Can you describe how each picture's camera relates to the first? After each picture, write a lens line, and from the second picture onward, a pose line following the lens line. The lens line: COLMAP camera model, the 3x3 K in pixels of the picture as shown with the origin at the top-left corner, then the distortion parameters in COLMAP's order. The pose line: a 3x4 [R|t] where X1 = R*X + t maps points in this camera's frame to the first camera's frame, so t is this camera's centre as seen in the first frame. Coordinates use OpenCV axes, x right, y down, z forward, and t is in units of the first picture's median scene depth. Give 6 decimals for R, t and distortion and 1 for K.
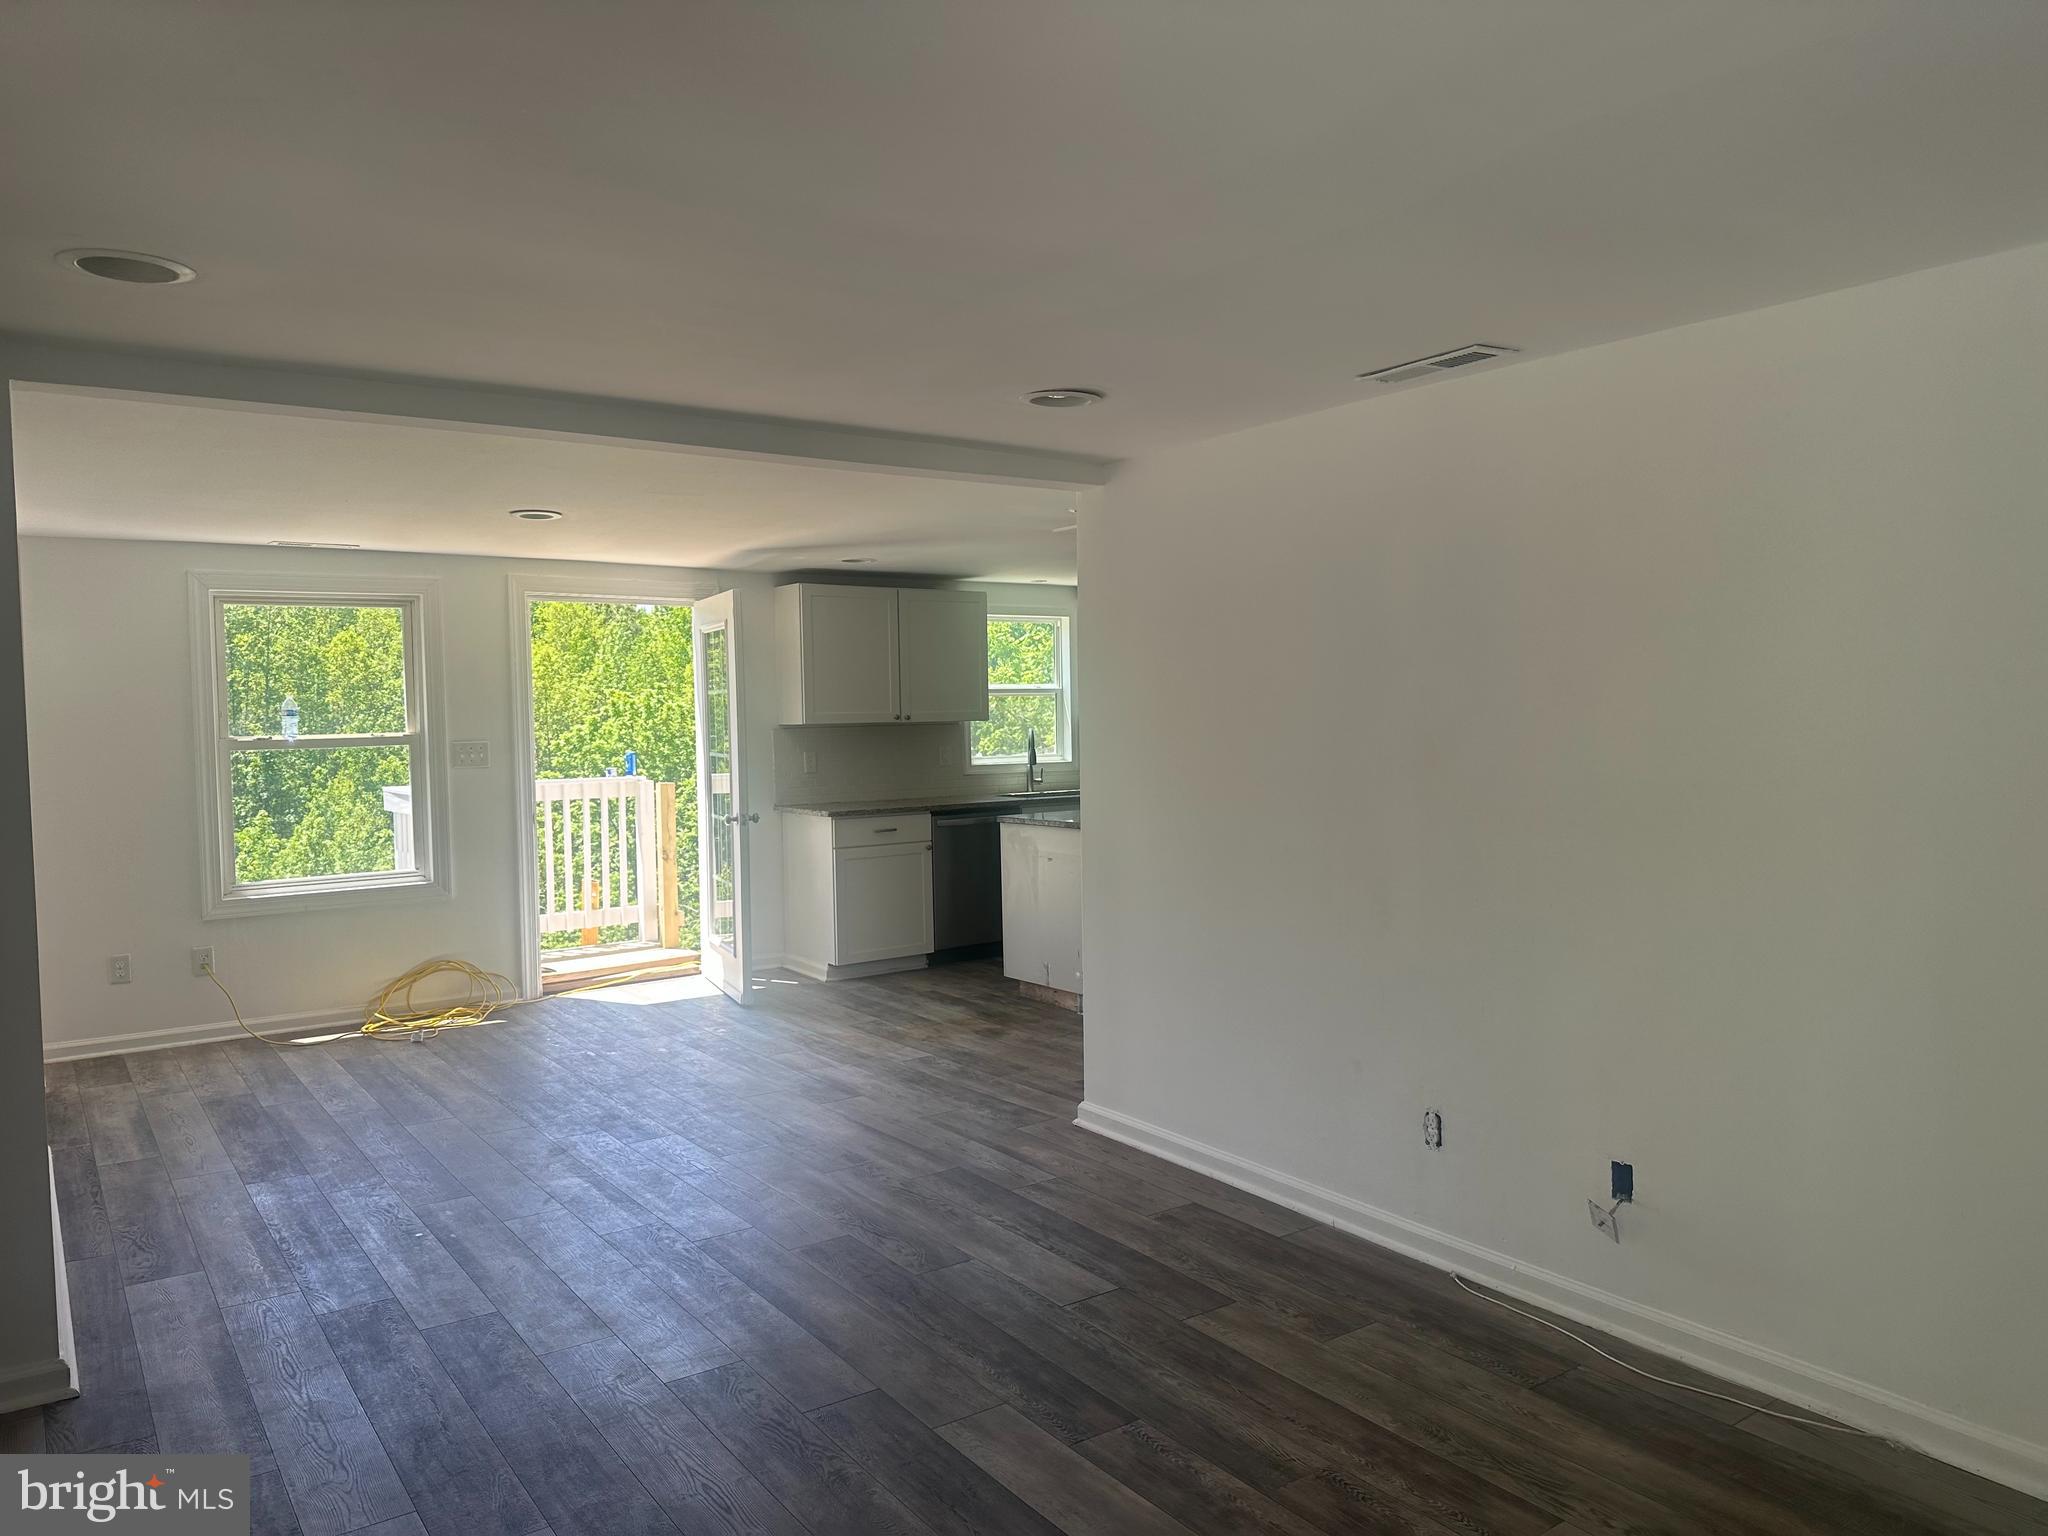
lens RADIAL K [[1451.7, 0, 1024.0], [0, 1451.7, 768.0], [0, 0, 1]] dist [0.114893, -0.177741]
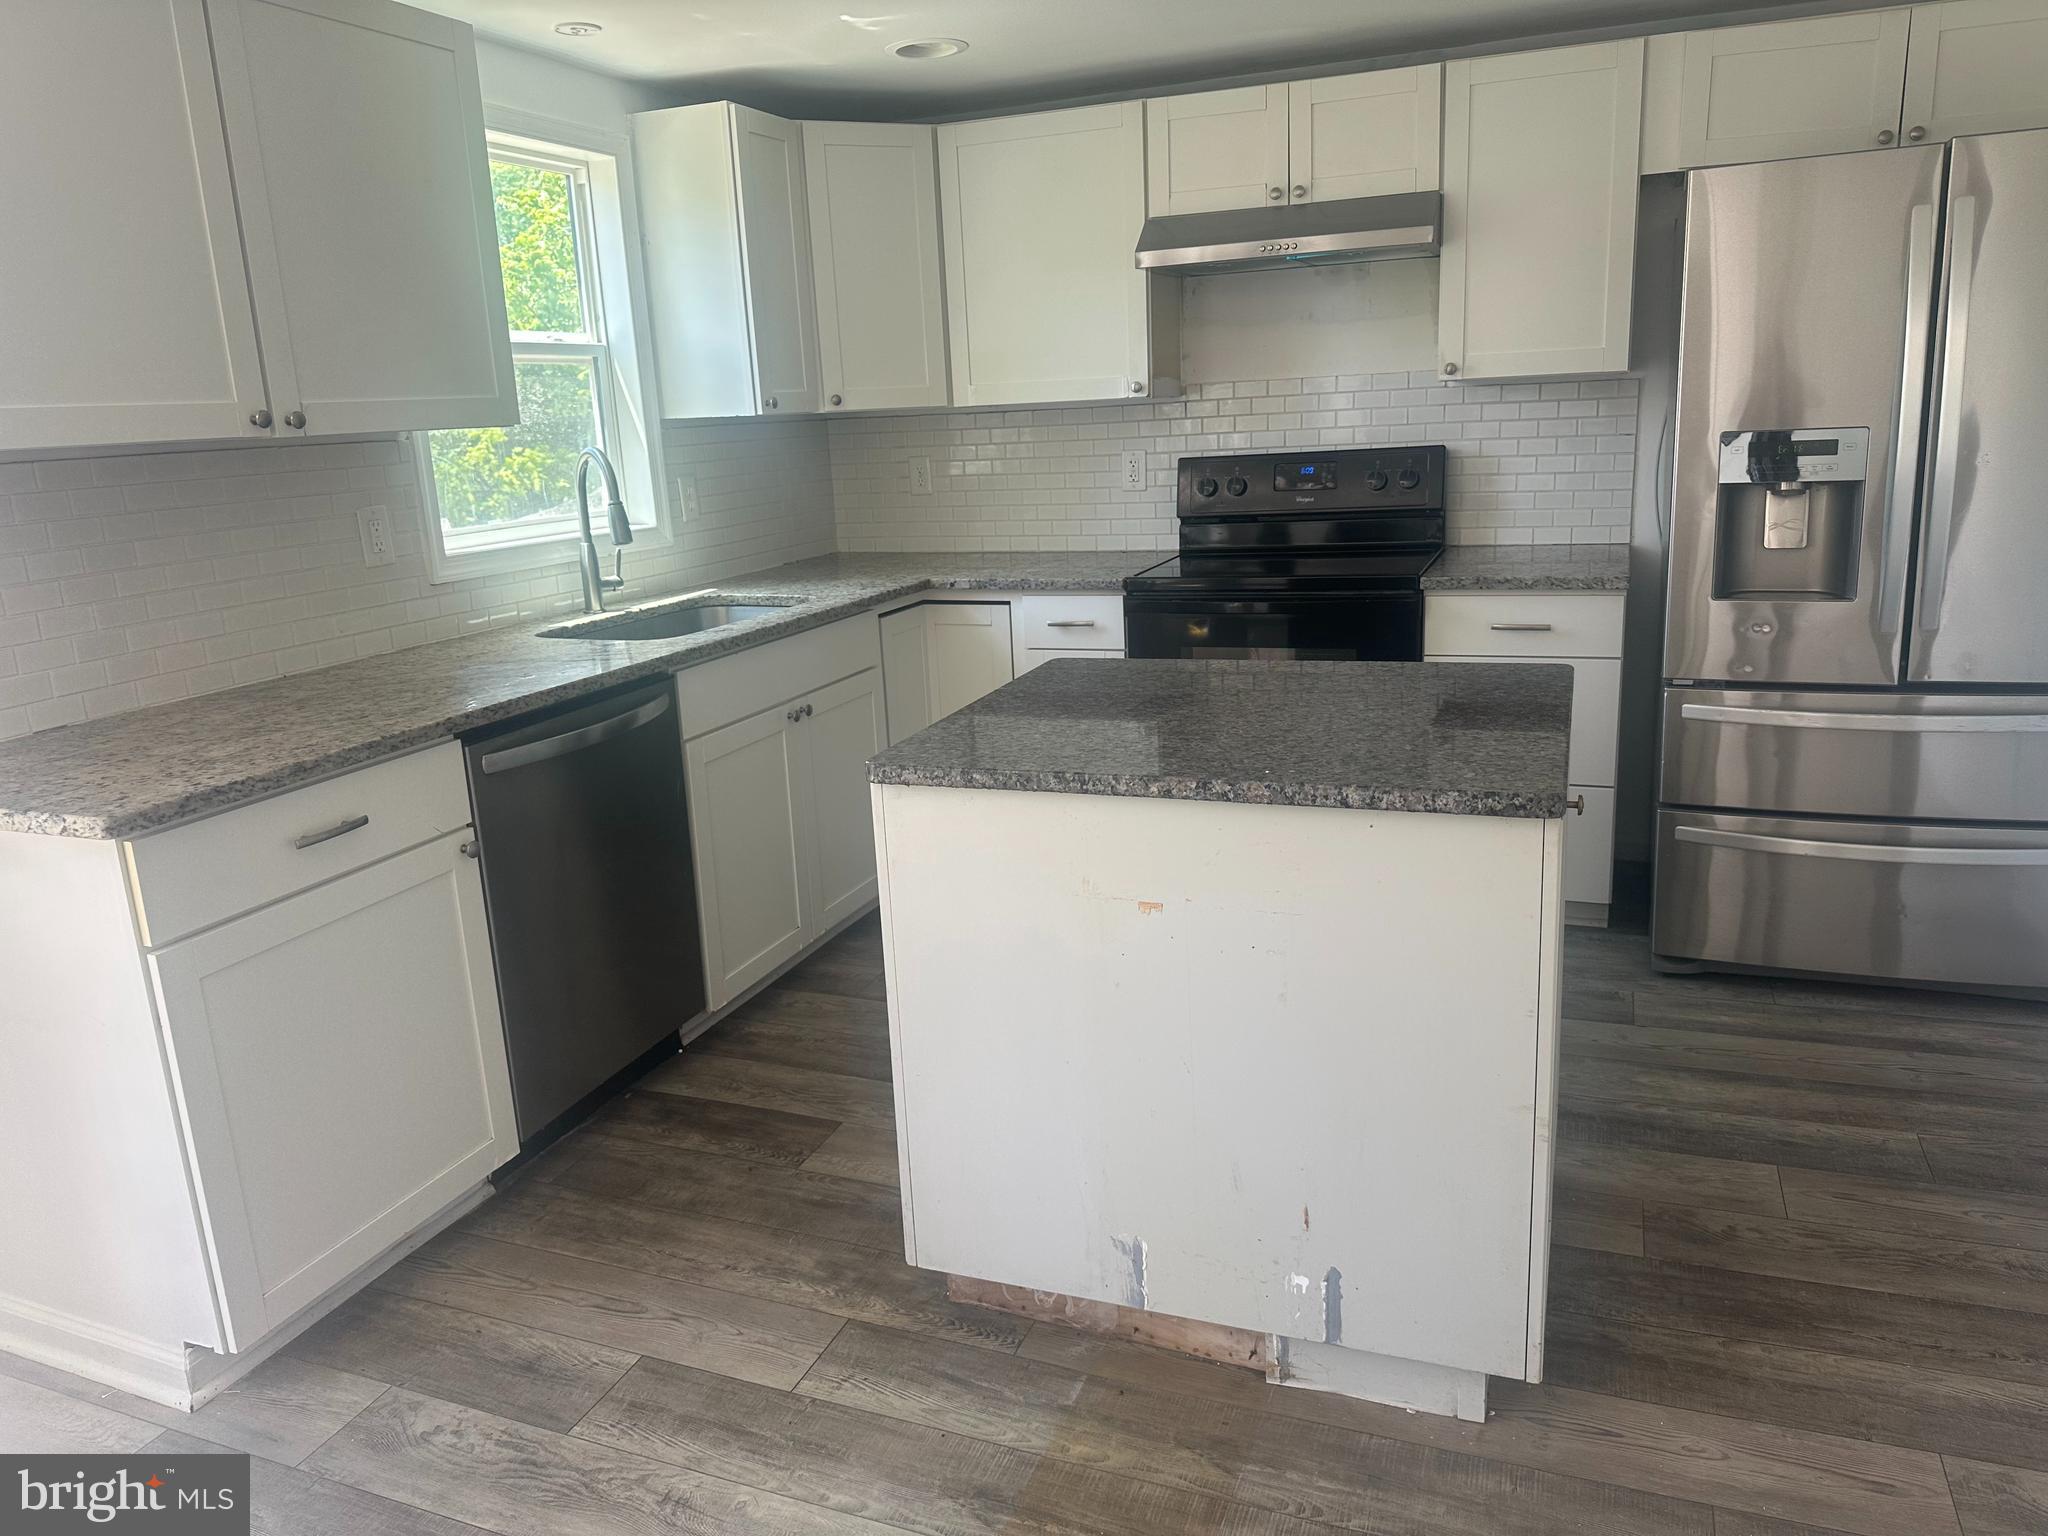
lens RADIAL K [[1459.2, 0, 1022.3], [0, 1459.2, 755.3], [0, 0, 1]] dist [0.115722, -0.217192]
pose [[0.844881, -0.149535, 0.513630, -0.147057], [0.056142, 0.979621, 0.192851, -0.021640], [-0.532001, -0.134100, 0.836058, 0.804595]]
